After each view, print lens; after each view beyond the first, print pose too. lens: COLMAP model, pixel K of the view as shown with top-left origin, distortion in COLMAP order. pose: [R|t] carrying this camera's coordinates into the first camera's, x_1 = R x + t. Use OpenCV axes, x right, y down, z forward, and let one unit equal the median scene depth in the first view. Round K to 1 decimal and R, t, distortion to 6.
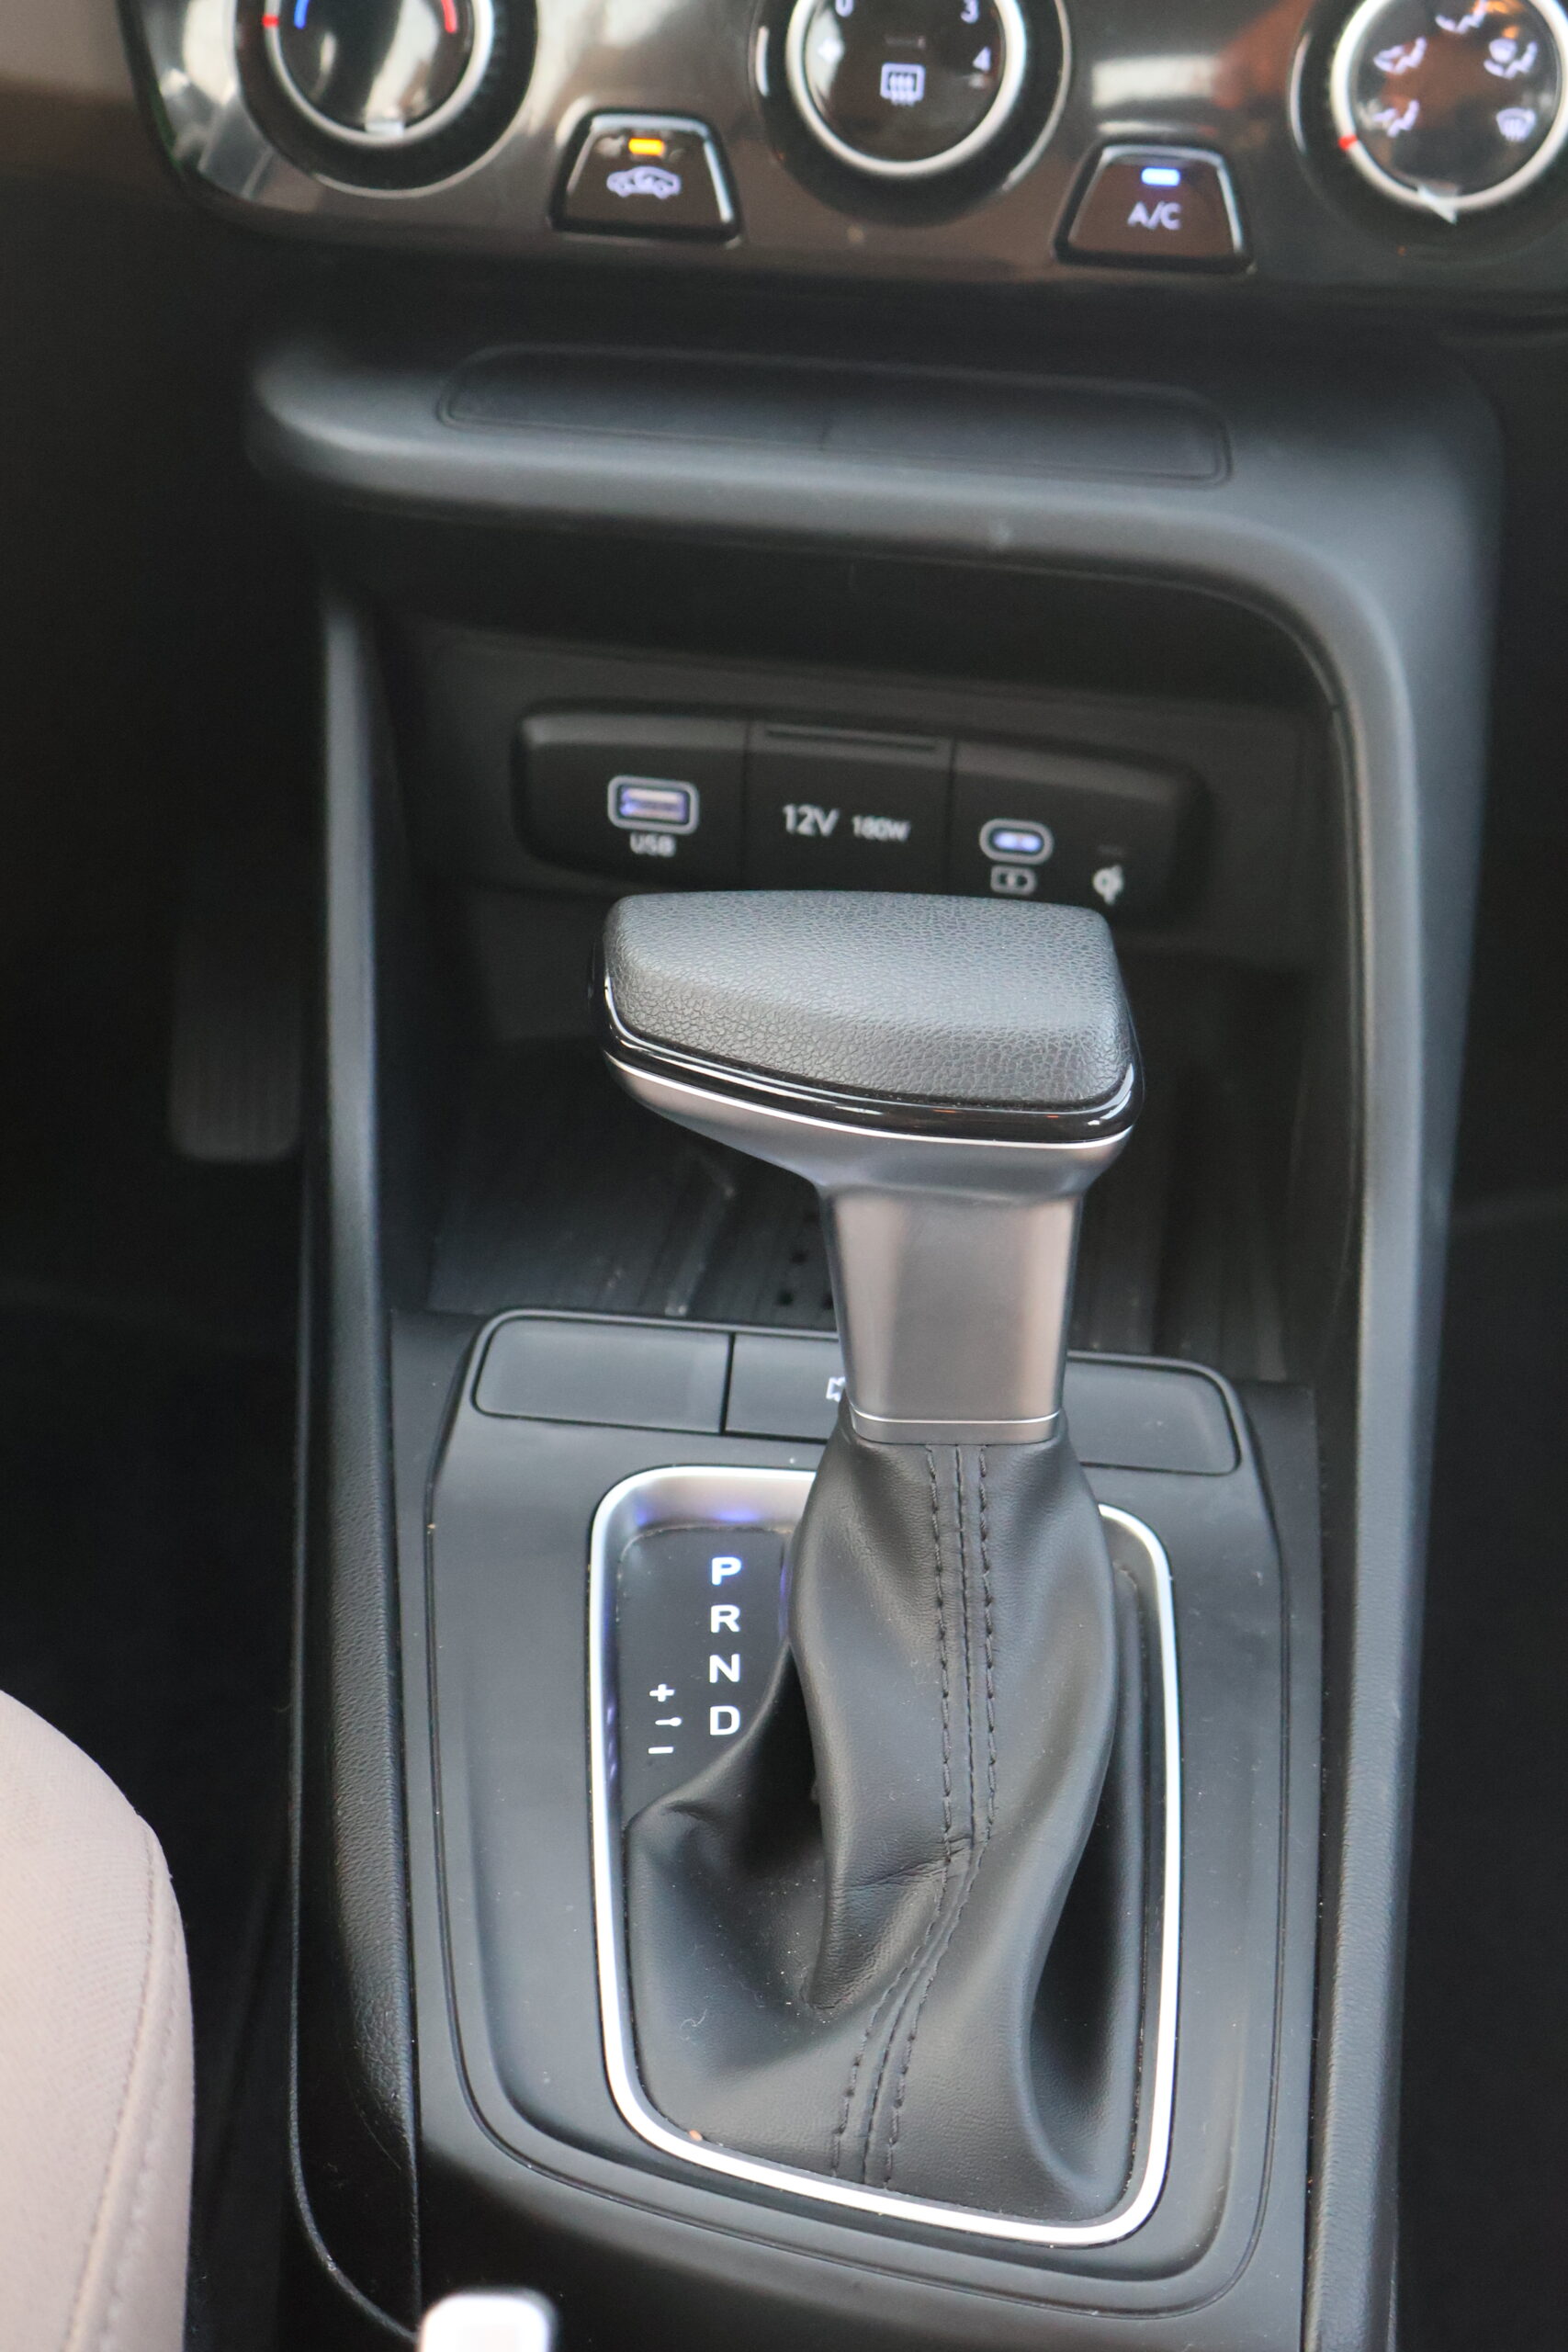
lens RADIAL K [[3422.8, 0, 784.0], [0, 3422.8, 1176.0], [0, 0, 1]] dist [0.016240, 0.020444]
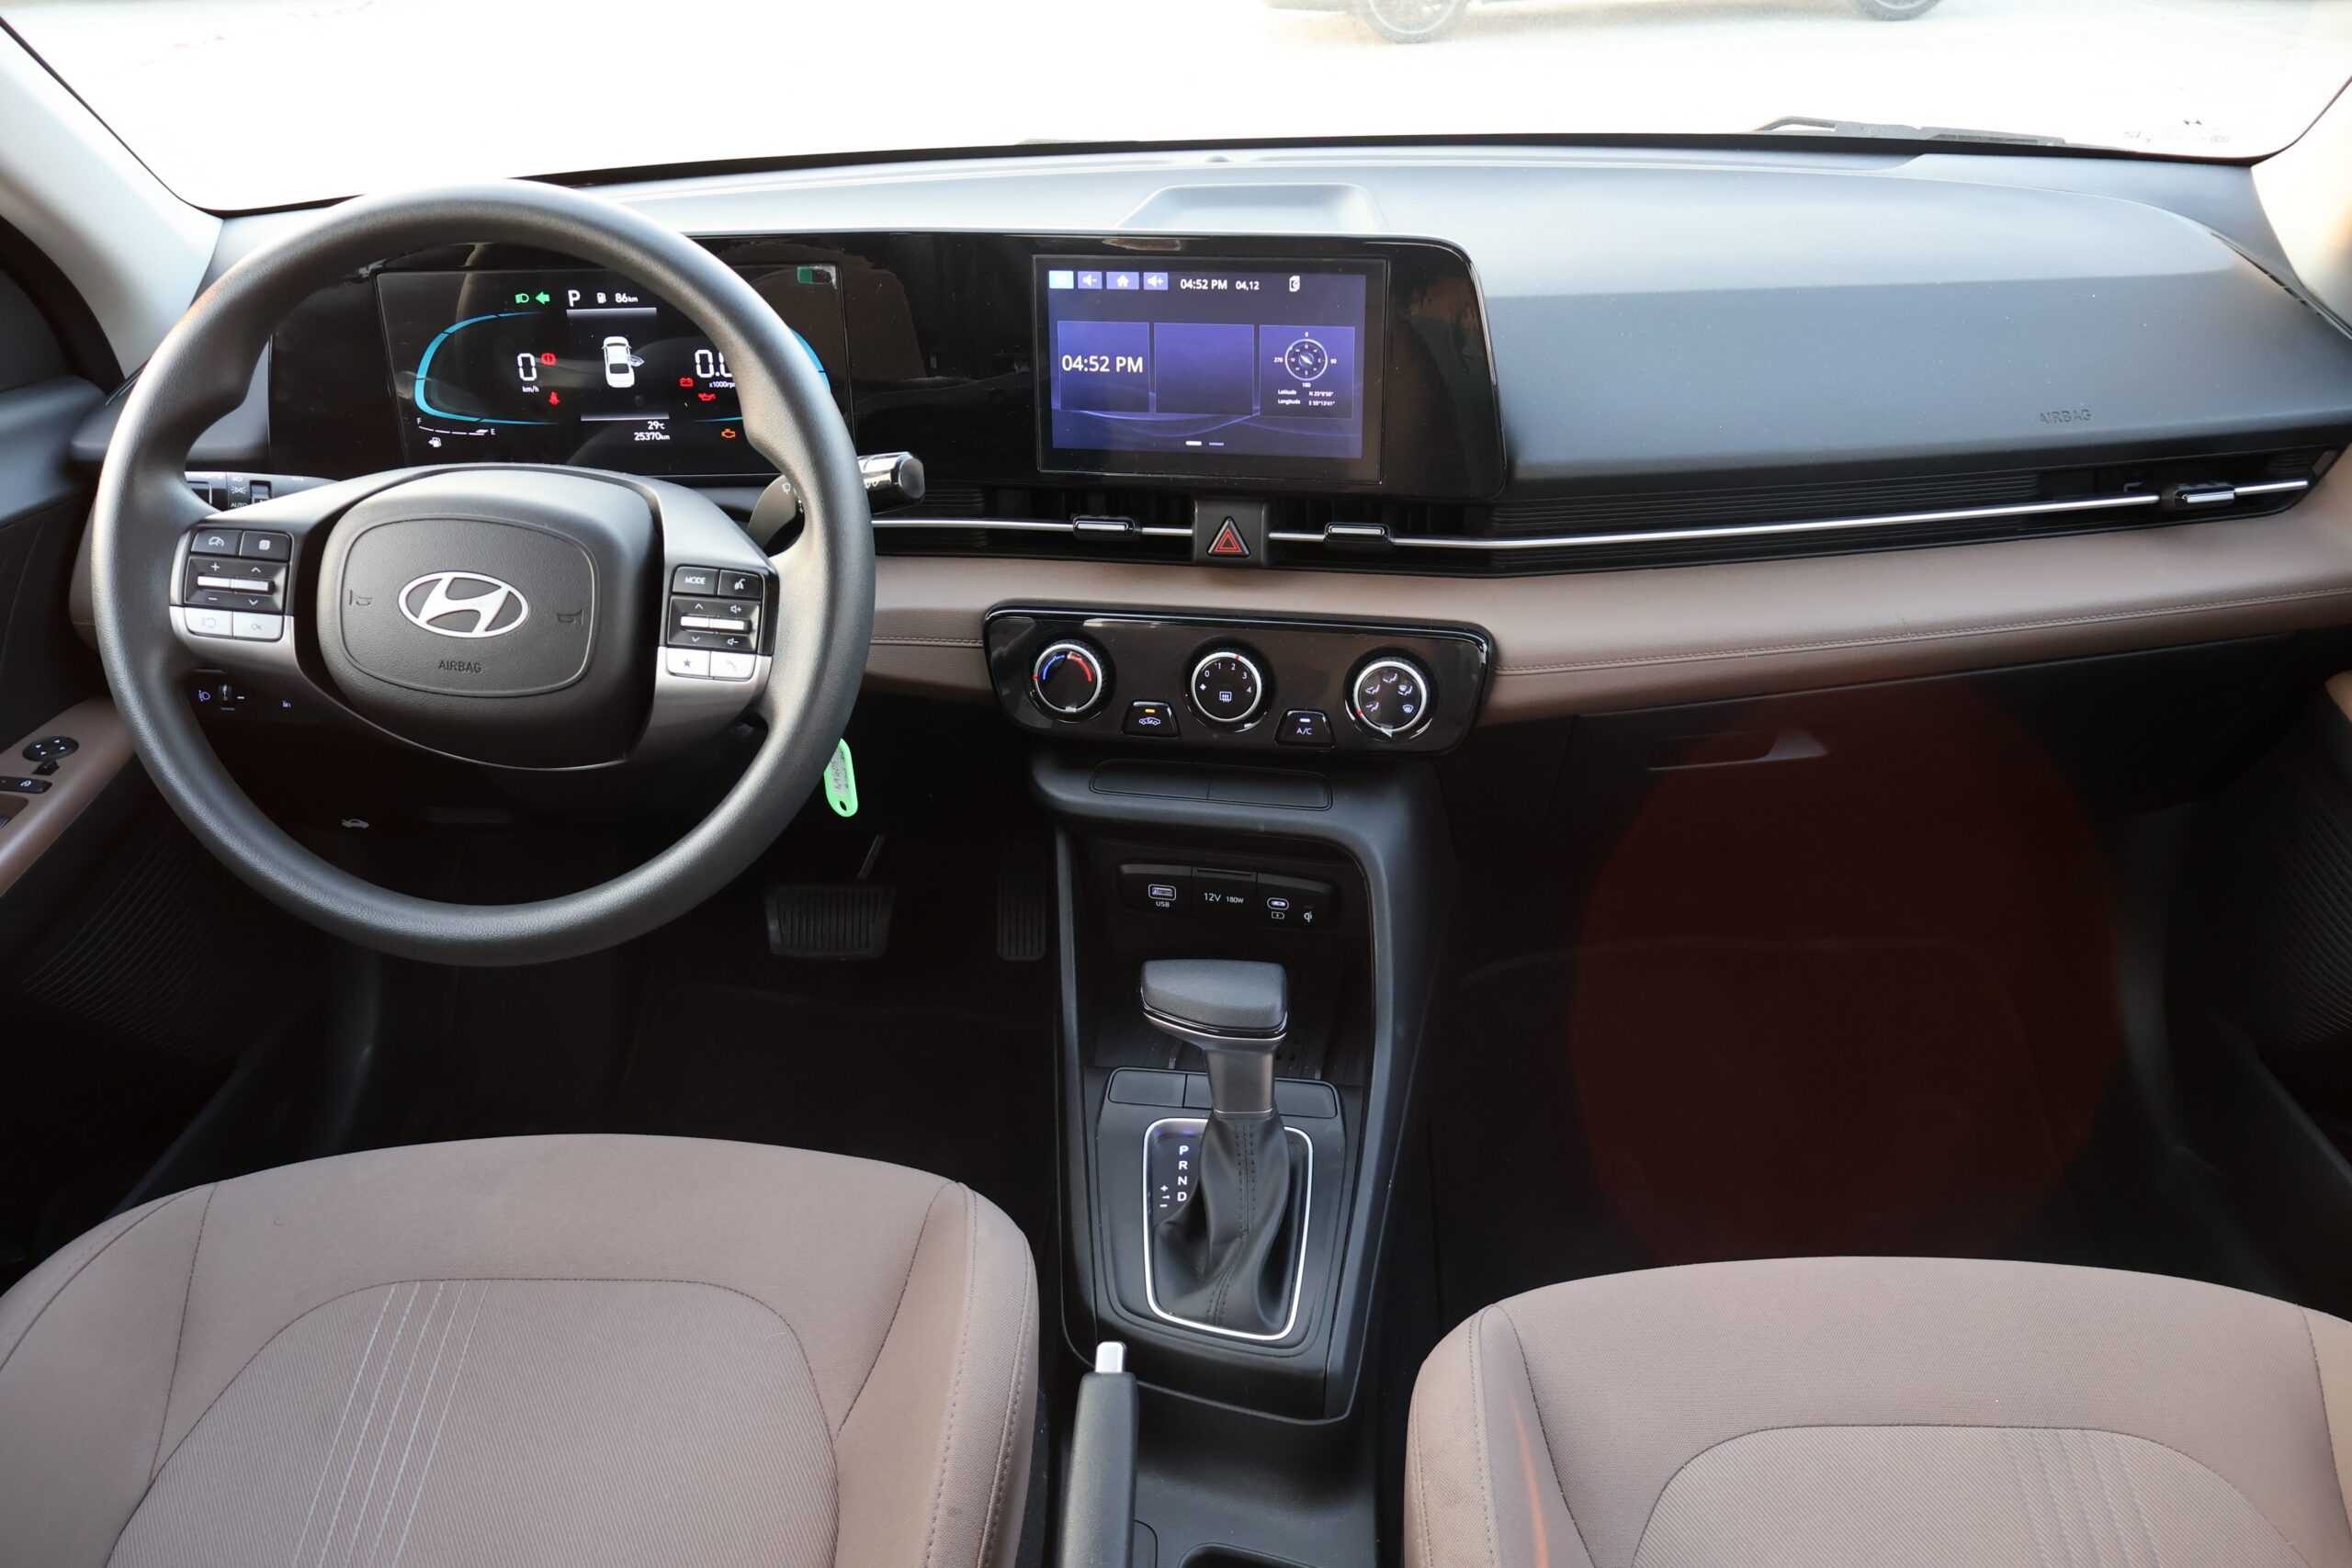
lens RADIAL K [[1992.0, 0, 1176.0], [0, 1992.0, 784.0], [0, 0, 1]] dist [-0.007535, 0.005049]
pose [[0.997145, -0.031487, -0.068631, 0.130367], [0.030927, 0.999479, -0.009210, -0.244563], [0.068885, 0.007061, 0.997600, -1.033926]]
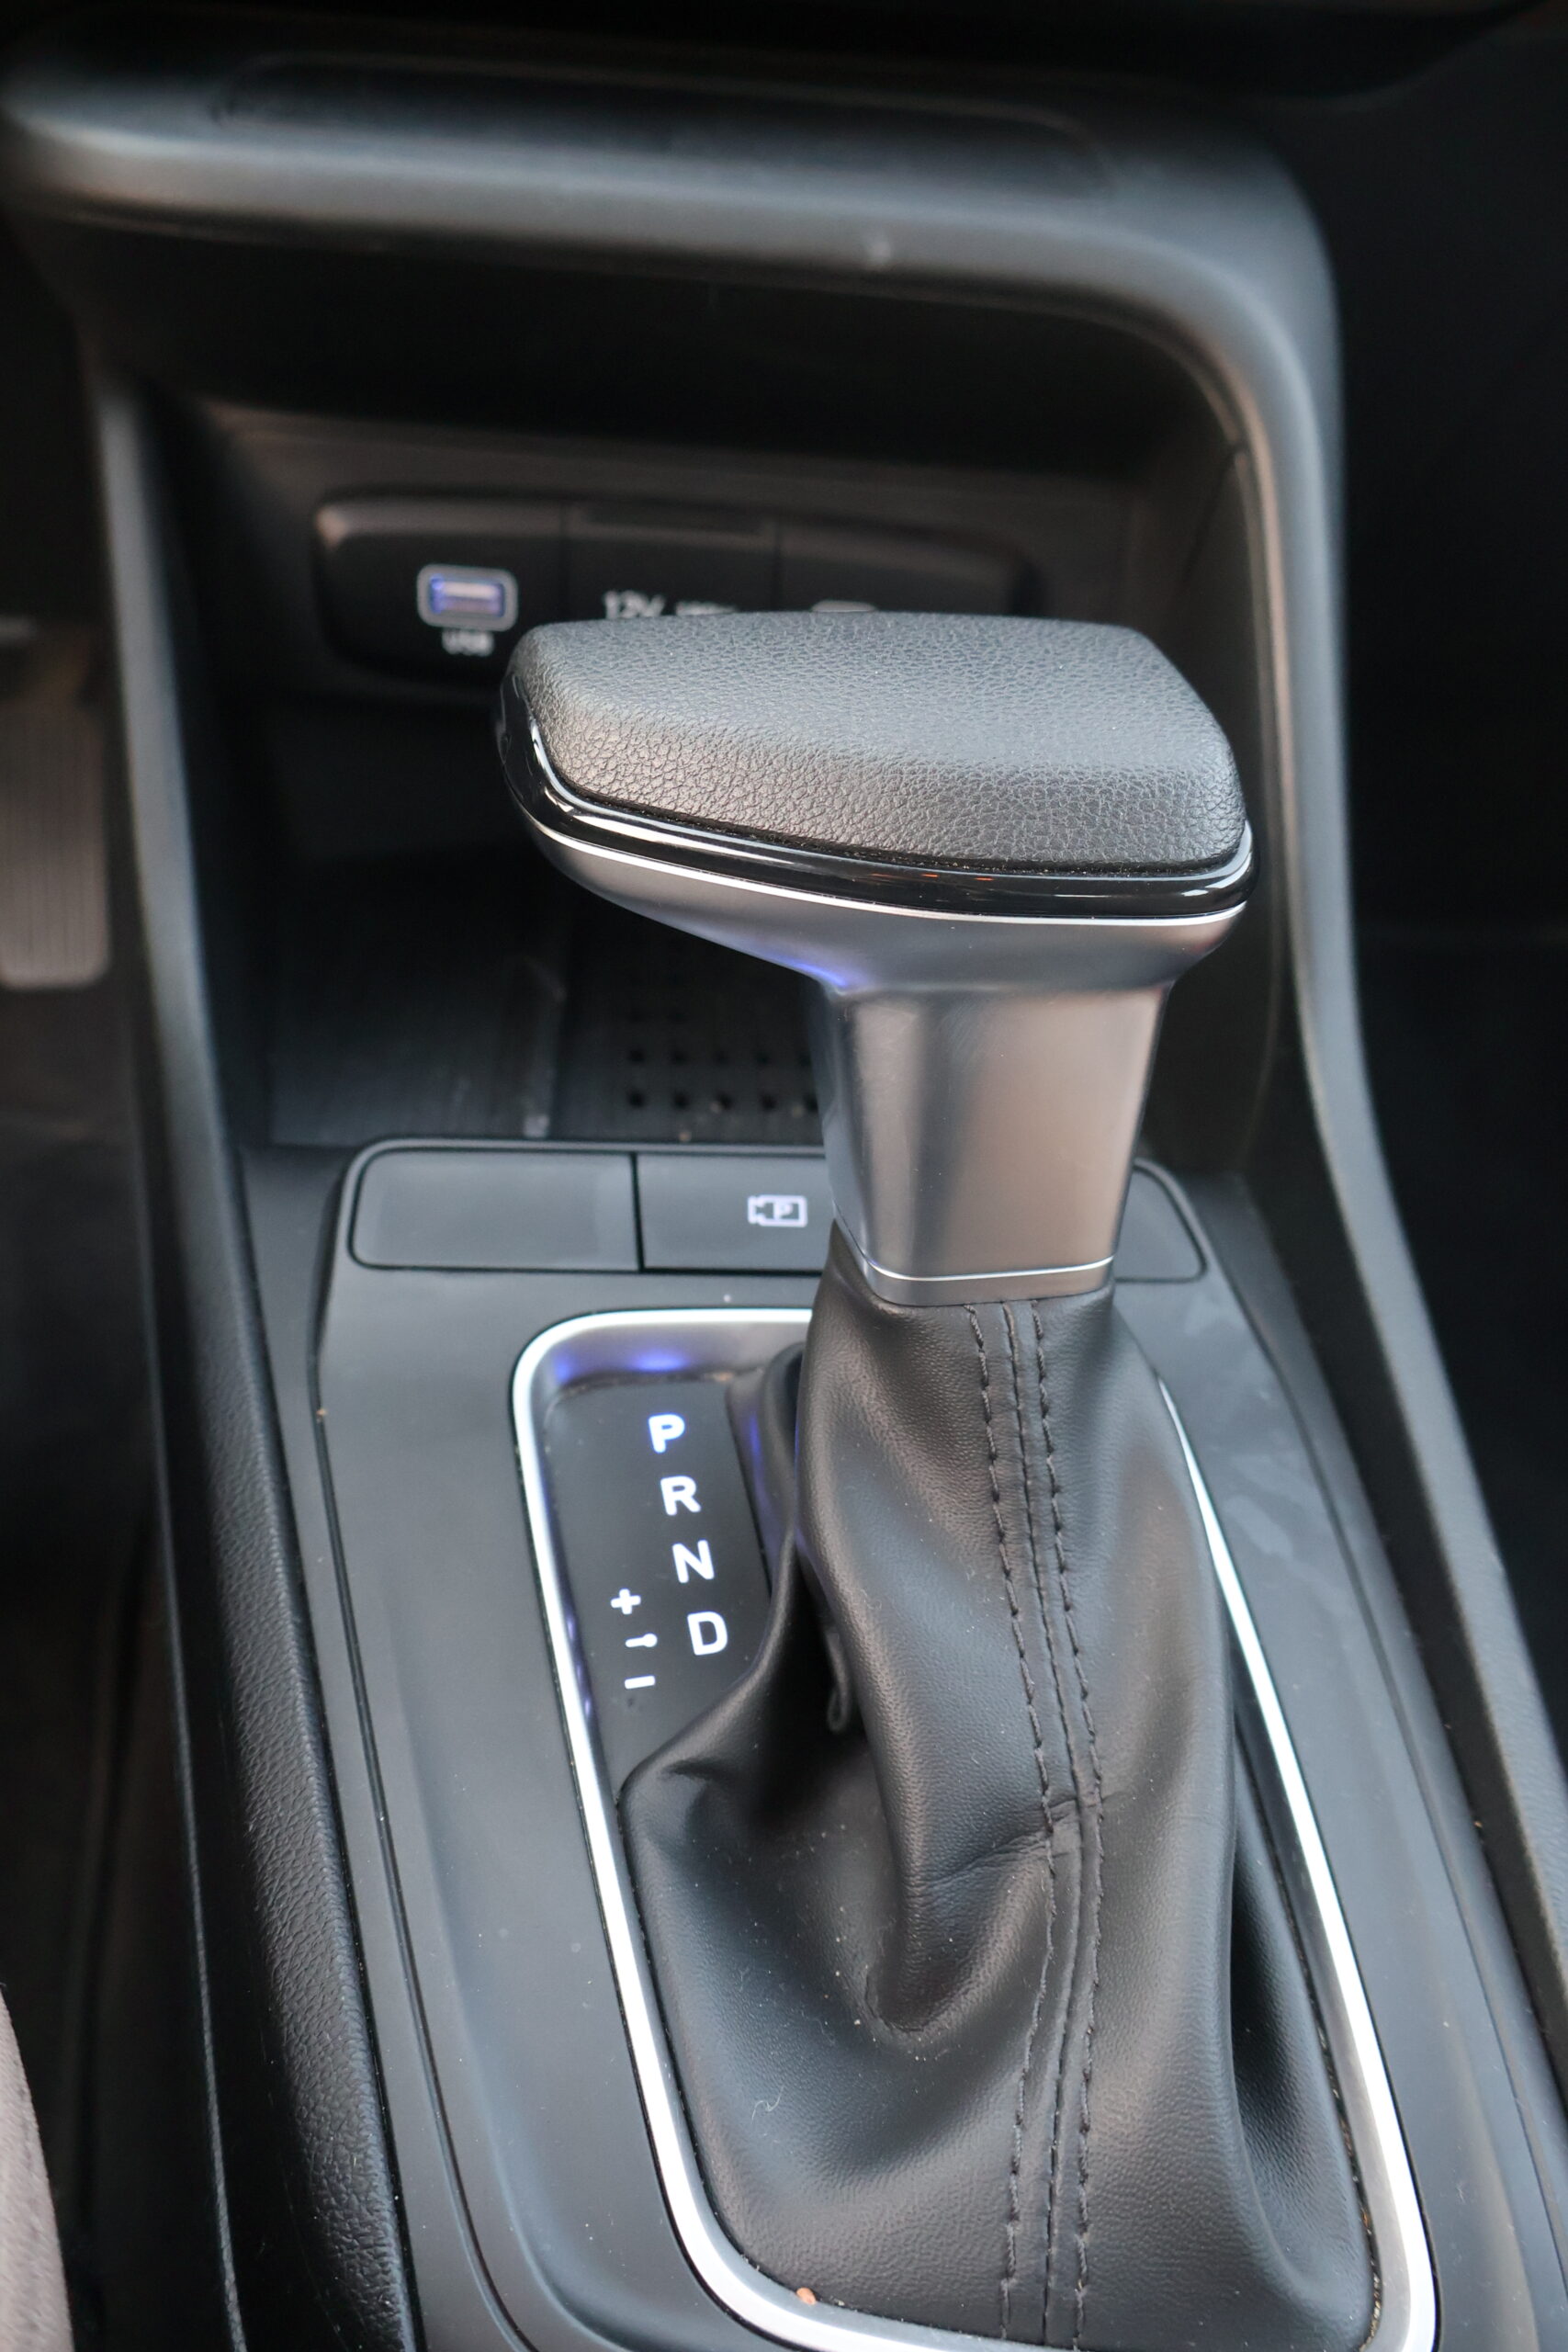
lens RADIAL K [[1992.0, 0, 784.0], [0, 1992.0, 1176.0], [0, 0, 1]] dist [-0.007535, 0.005049]
pose [[0.980827, -0.063409, 0.184279, -0.083299], [0.043865, 0.993154, 0.108264, -0.004174], [-0.189882, -0.098105, 0.976893, 0.540166]]
